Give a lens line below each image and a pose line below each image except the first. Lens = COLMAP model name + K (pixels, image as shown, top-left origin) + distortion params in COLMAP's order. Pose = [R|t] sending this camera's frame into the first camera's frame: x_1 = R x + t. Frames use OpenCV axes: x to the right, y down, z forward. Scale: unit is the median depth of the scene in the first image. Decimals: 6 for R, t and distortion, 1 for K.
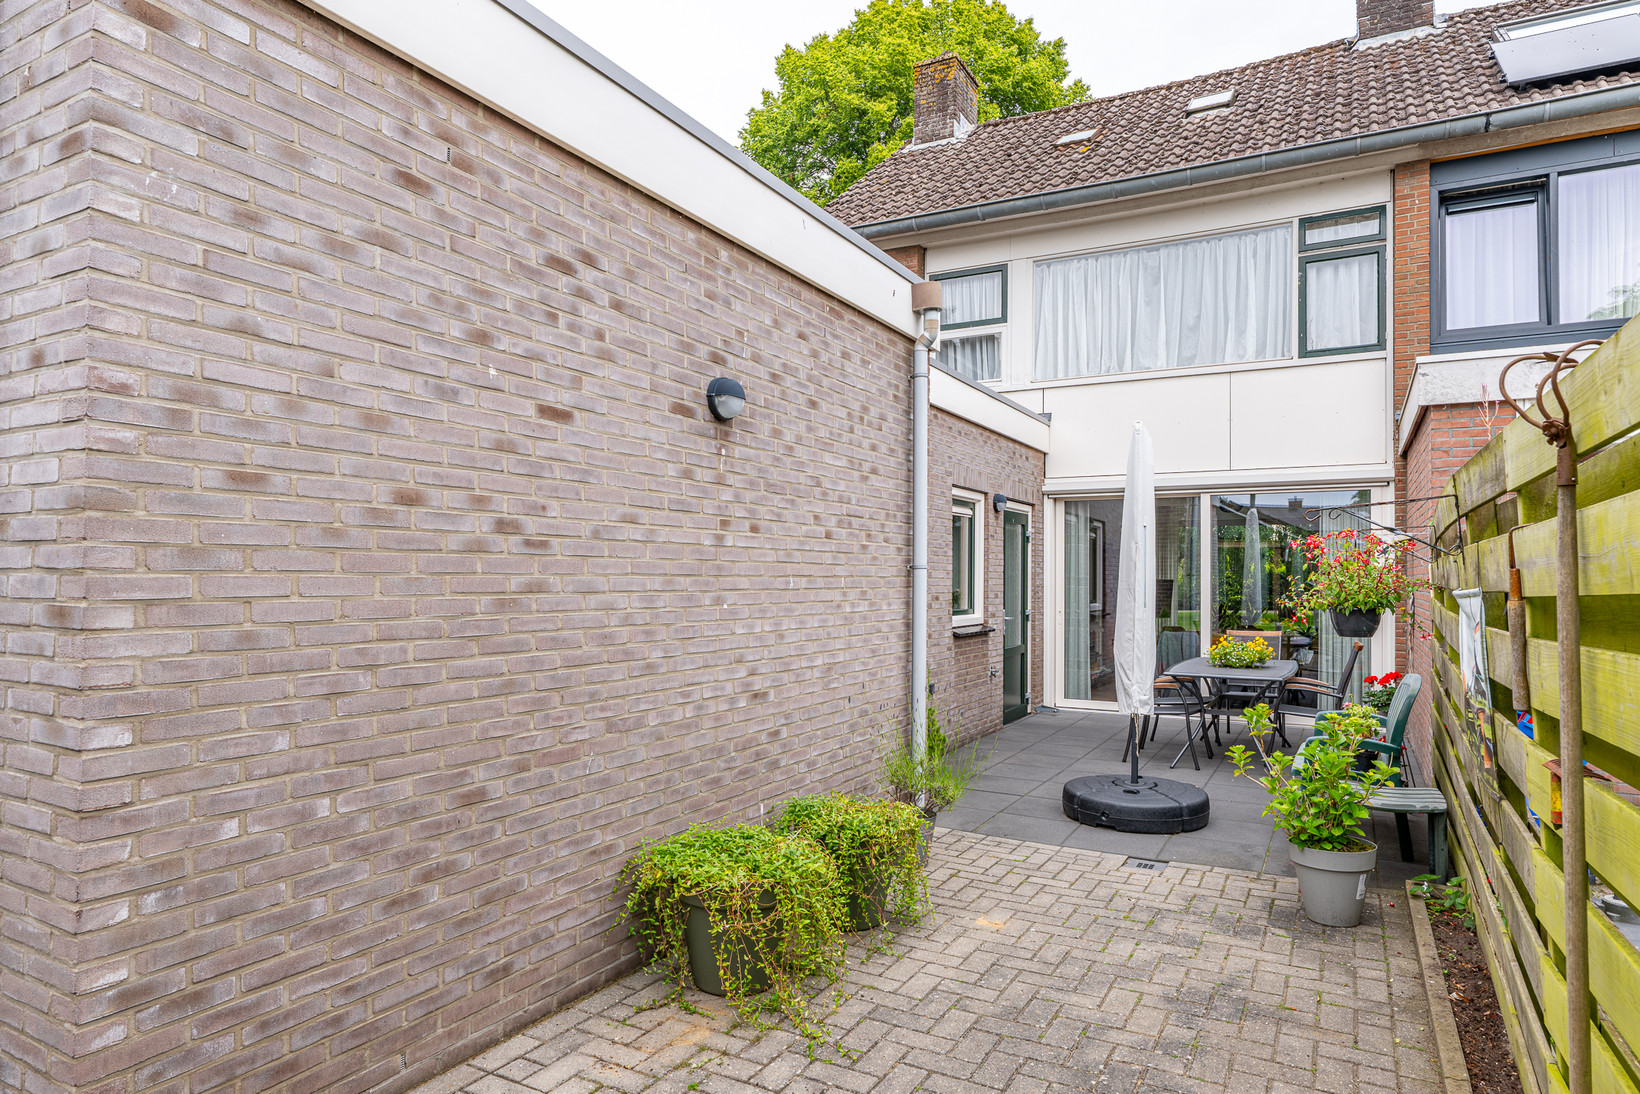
lens RADIAL K [[951.3, 0, 820.0], [0, 951.3, 547.0], [0, 0, 1]] dist [0.000264, 0.000106]
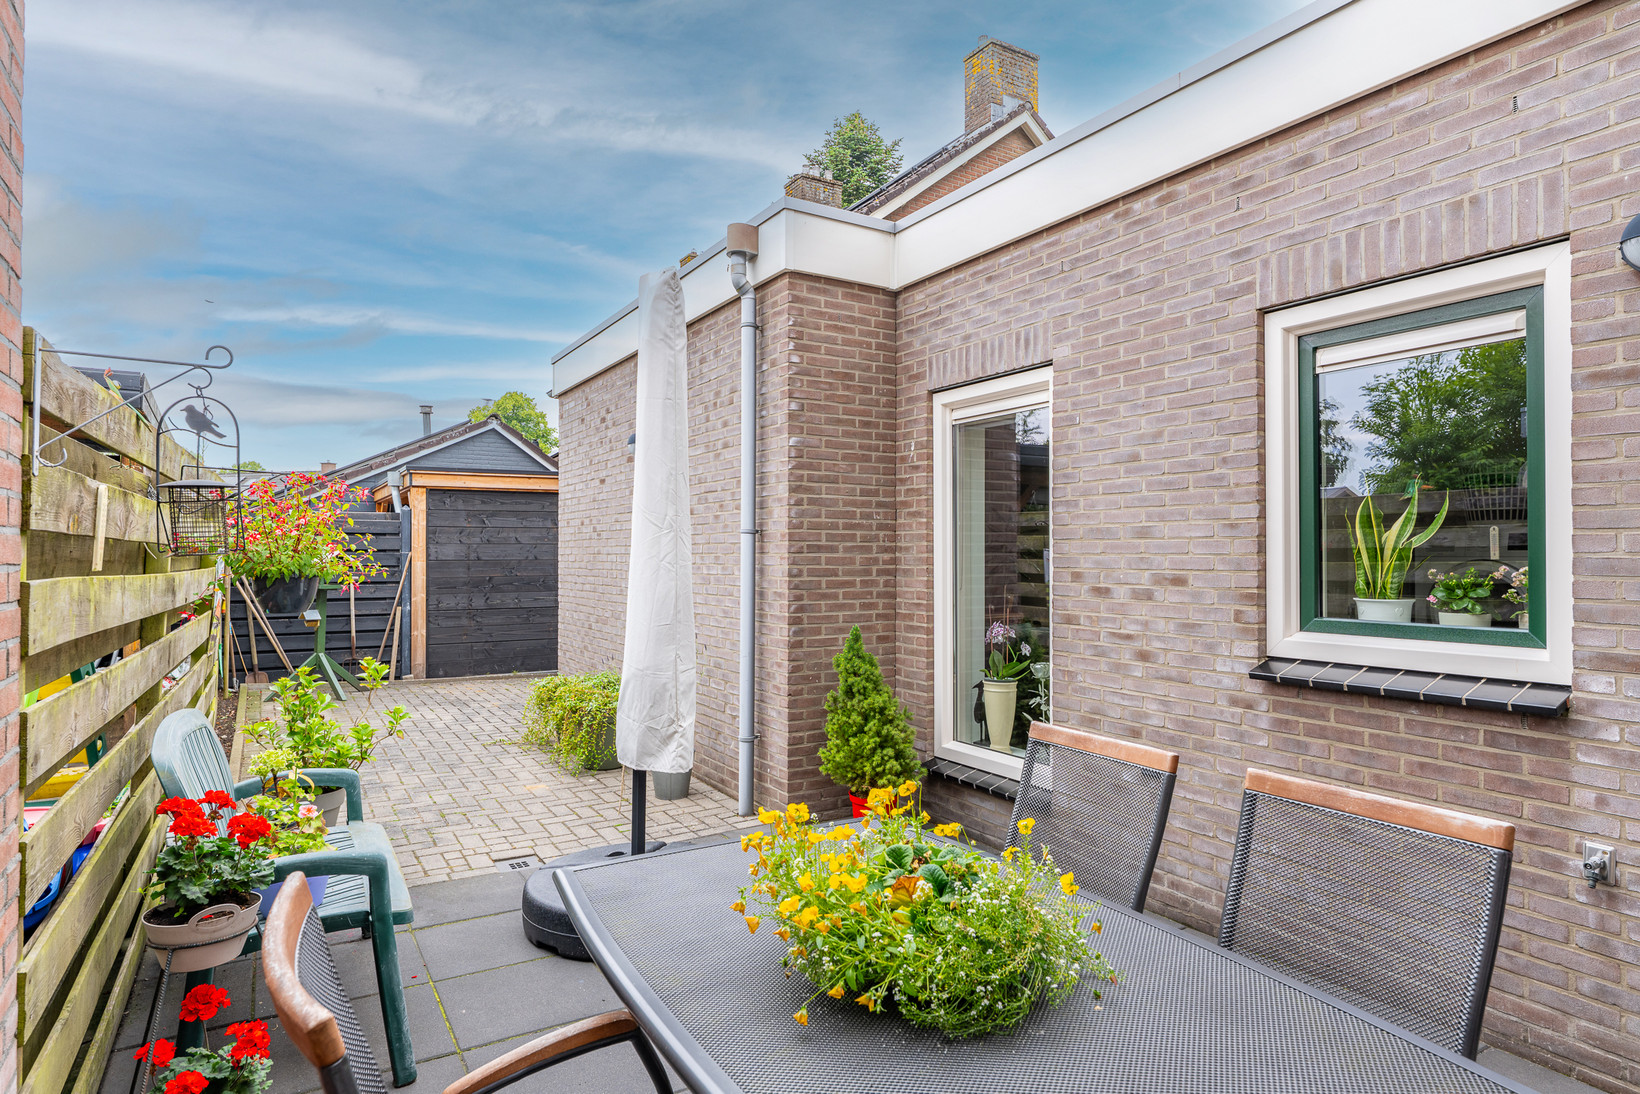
lens RADIAL K [[951.3, 0, 820.0], [0, 951.3, 547.0], [0, 0, 1]] dist [0.000264, 0.000106]
pose [[-0.506379, -0.014650, -0.862187, 1.070754], [0.024441, 0.999210, -0.031333, 0.082544], [0.861965, -0.036939, -0.505621, 1.878598]]
